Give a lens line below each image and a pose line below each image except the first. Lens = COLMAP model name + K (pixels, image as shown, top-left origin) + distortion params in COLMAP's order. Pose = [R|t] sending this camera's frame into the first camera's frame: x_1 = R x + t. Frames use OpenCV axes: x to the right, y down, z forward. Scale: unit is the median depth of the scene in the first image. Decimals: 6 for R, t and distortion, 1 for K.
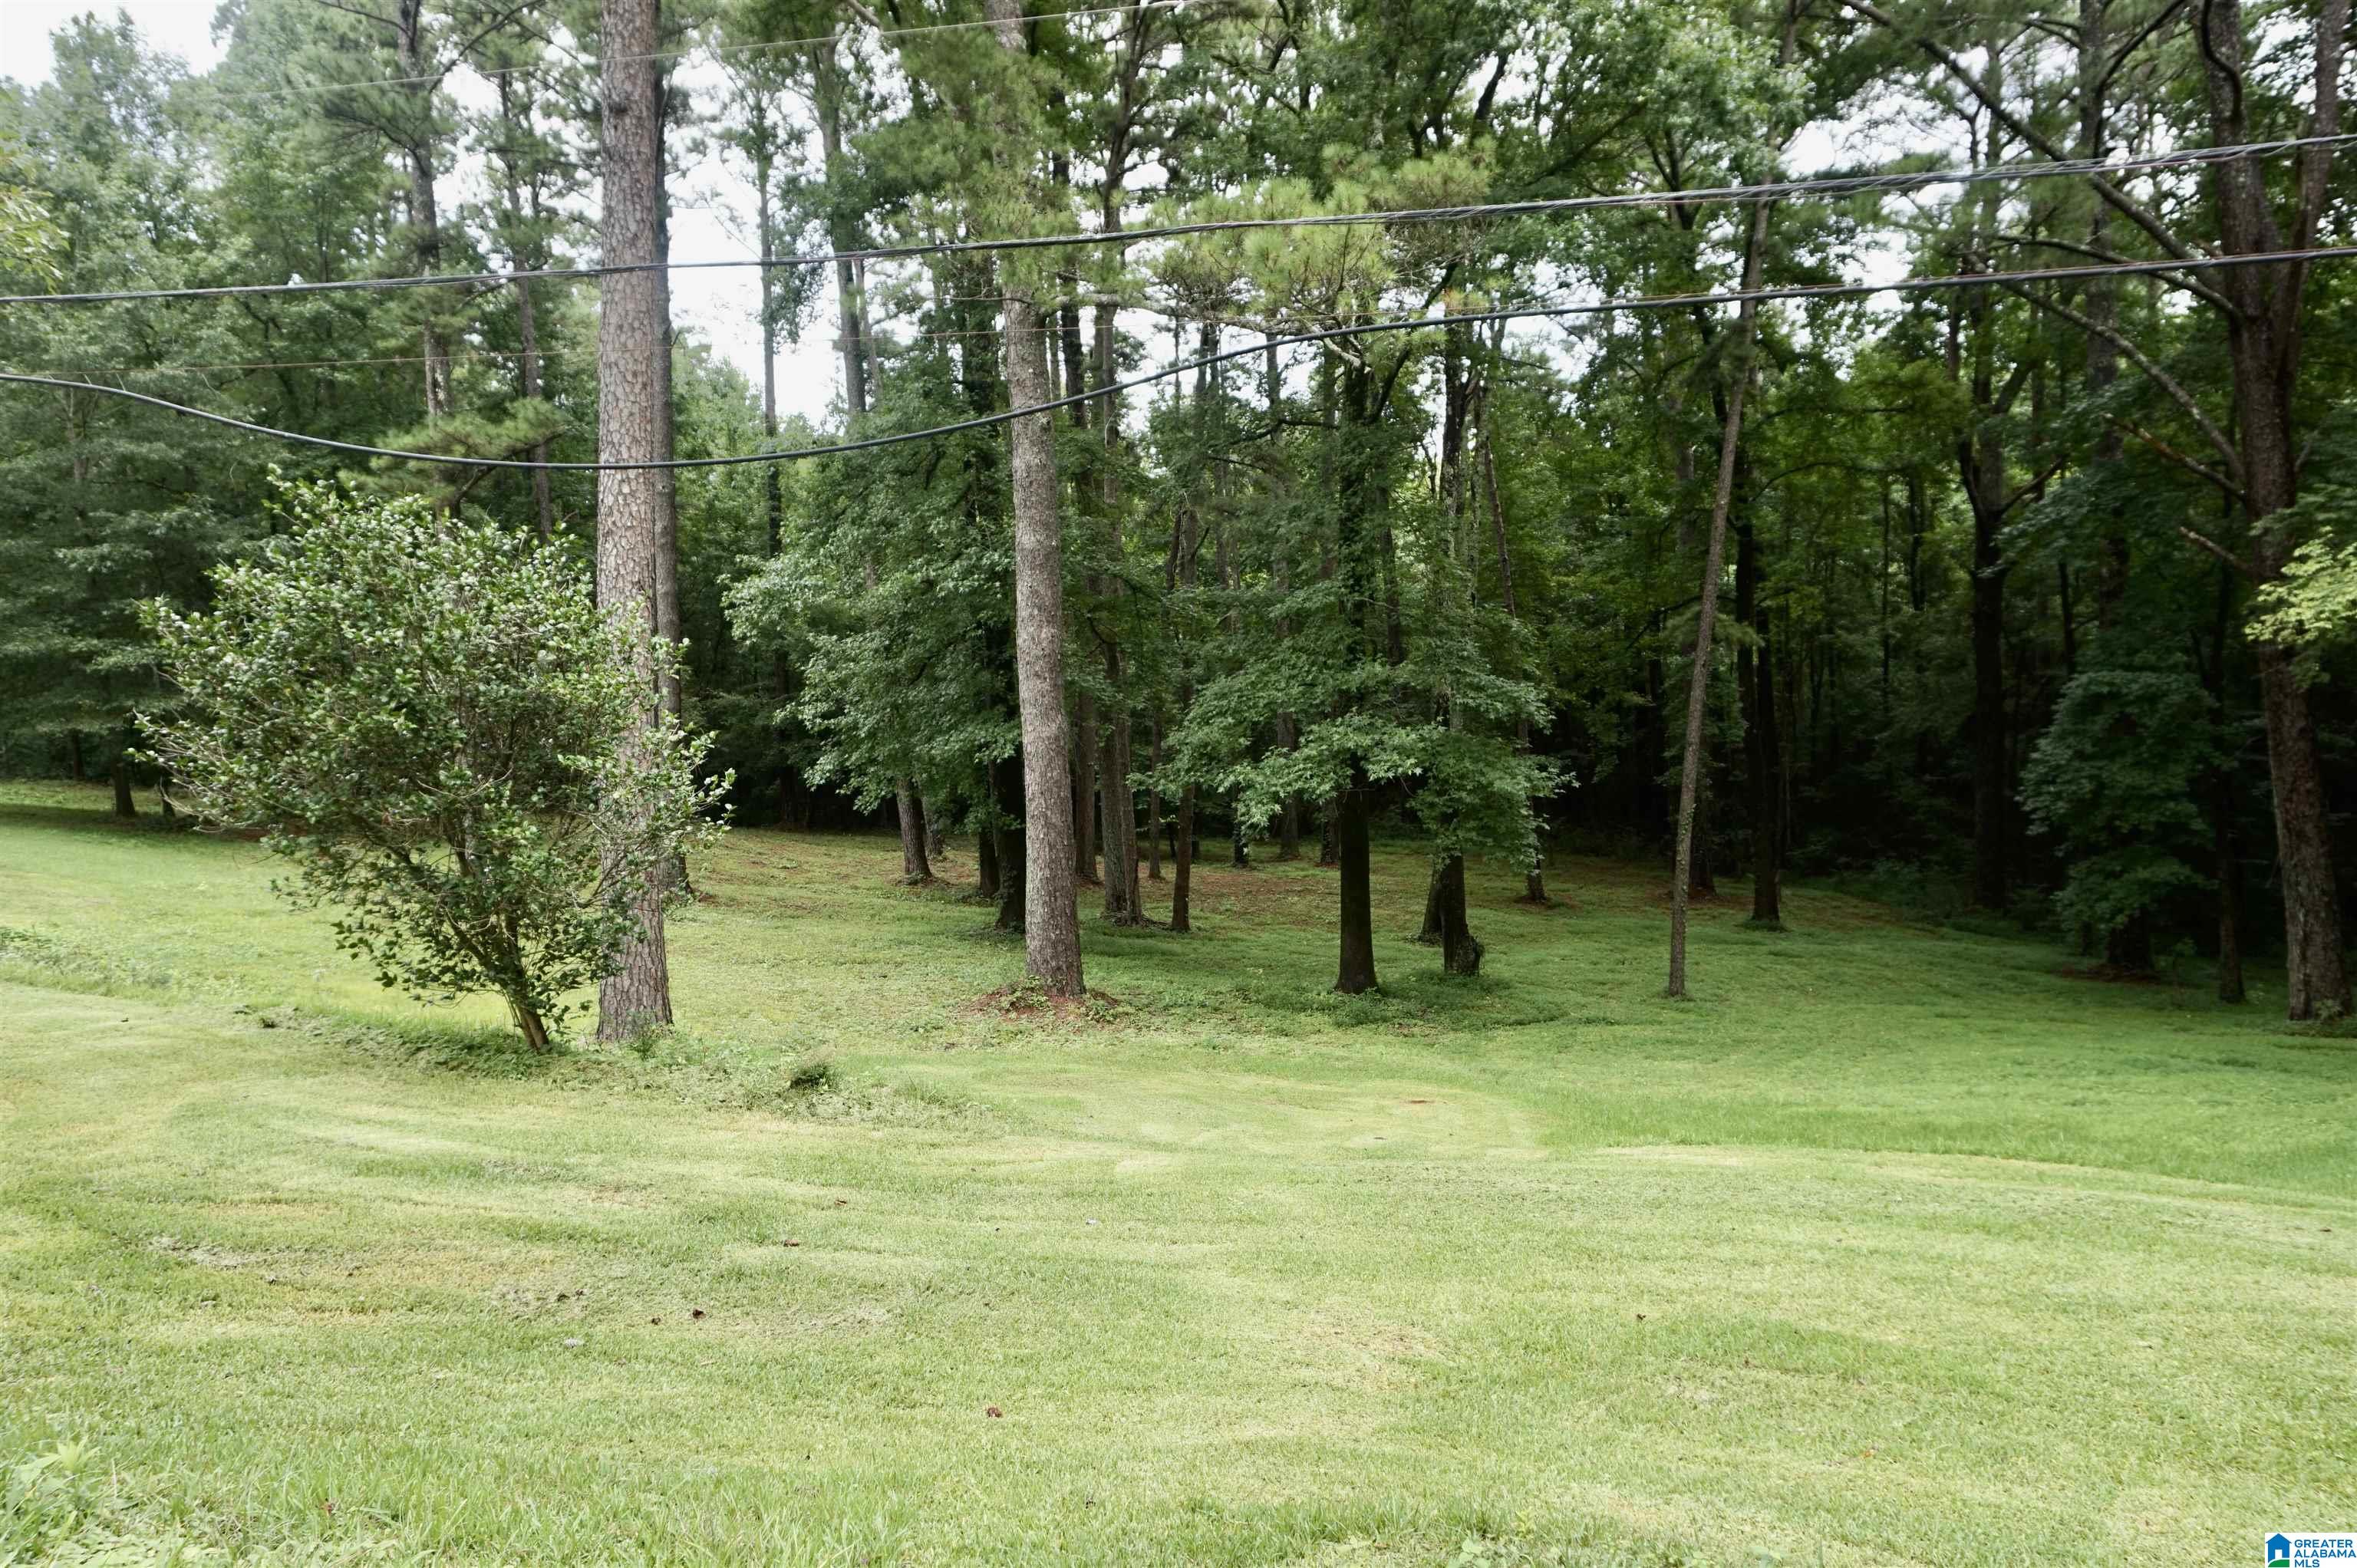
lens RADIAL K [[1597.8, 0, 1185.9], [0, 1597.8, 762.7], [0, 0, 1]] dist [-0.039678, 0.031967]
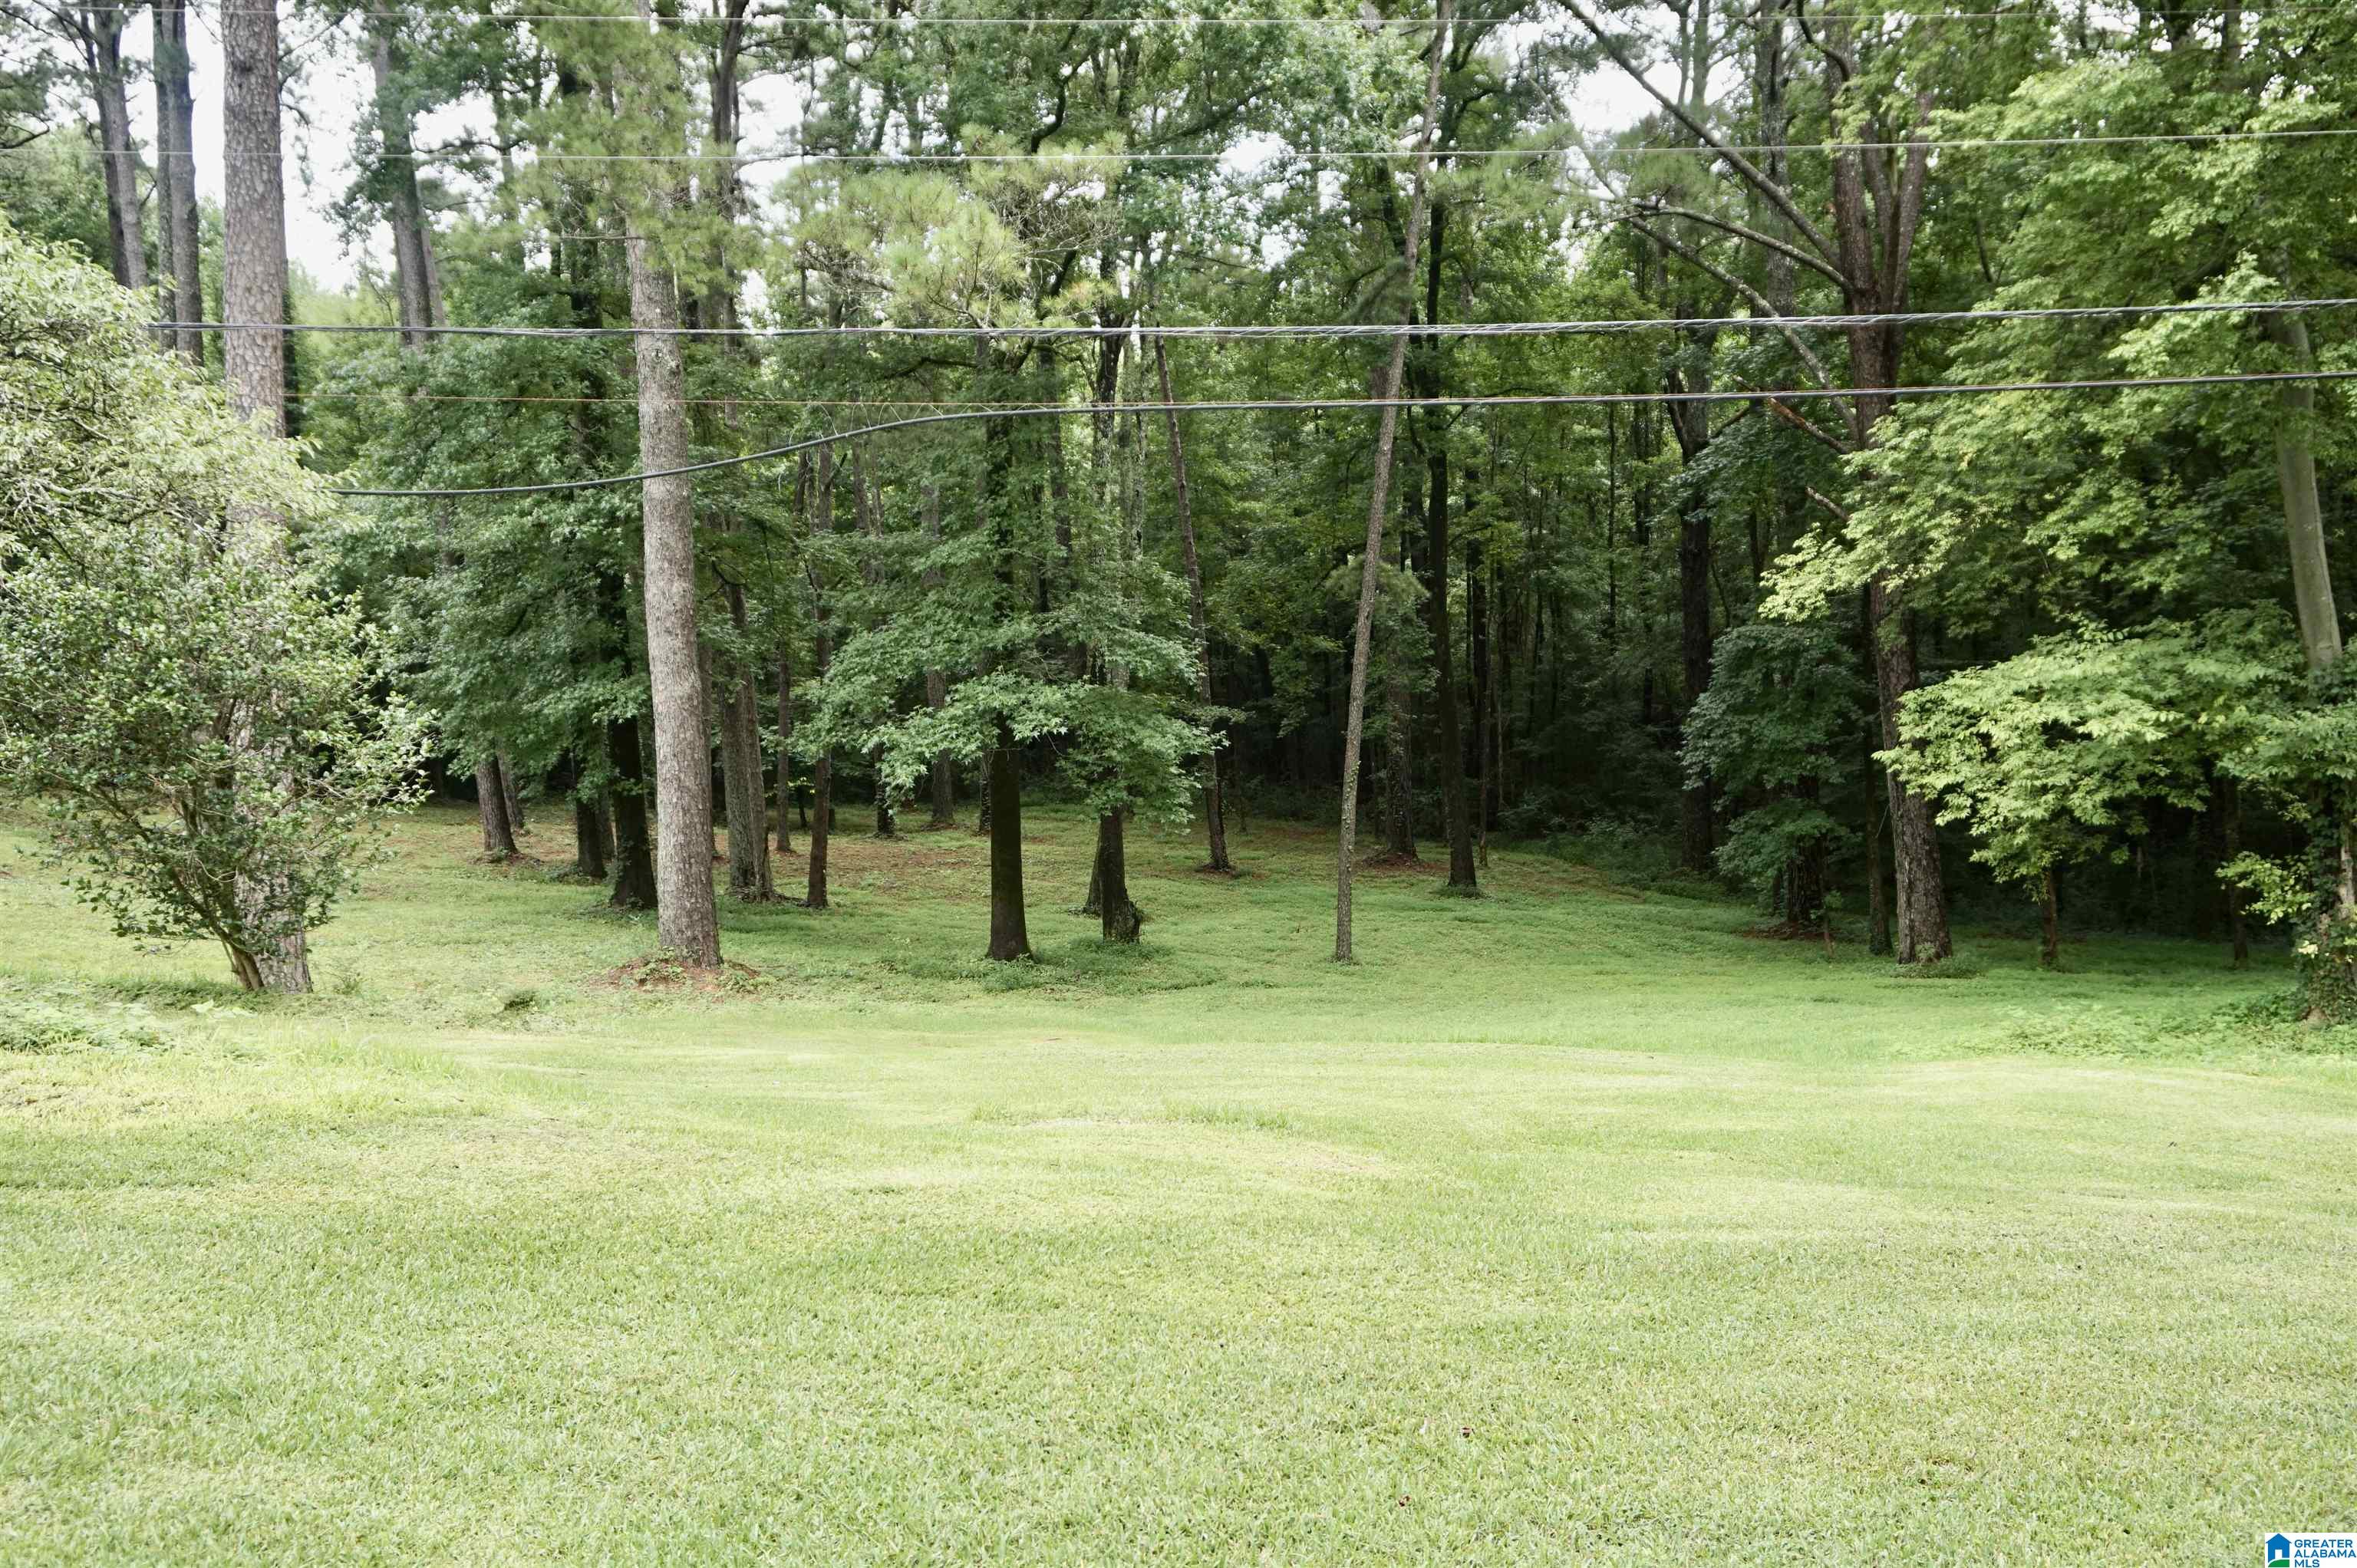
lens RADIAL K [[2018.1, 0, 1166.4], [0, 2018.1, 797.5], [0, 0, 1]] dist [-0.017055, 0.024617]
pose [[0.984943, -0.011052, 0.172526, -0.008308], [0.003577, 0.999044, 0.043581, -0.006806], [-0.172843, -0.042308, 0.984040, -0.221682]]
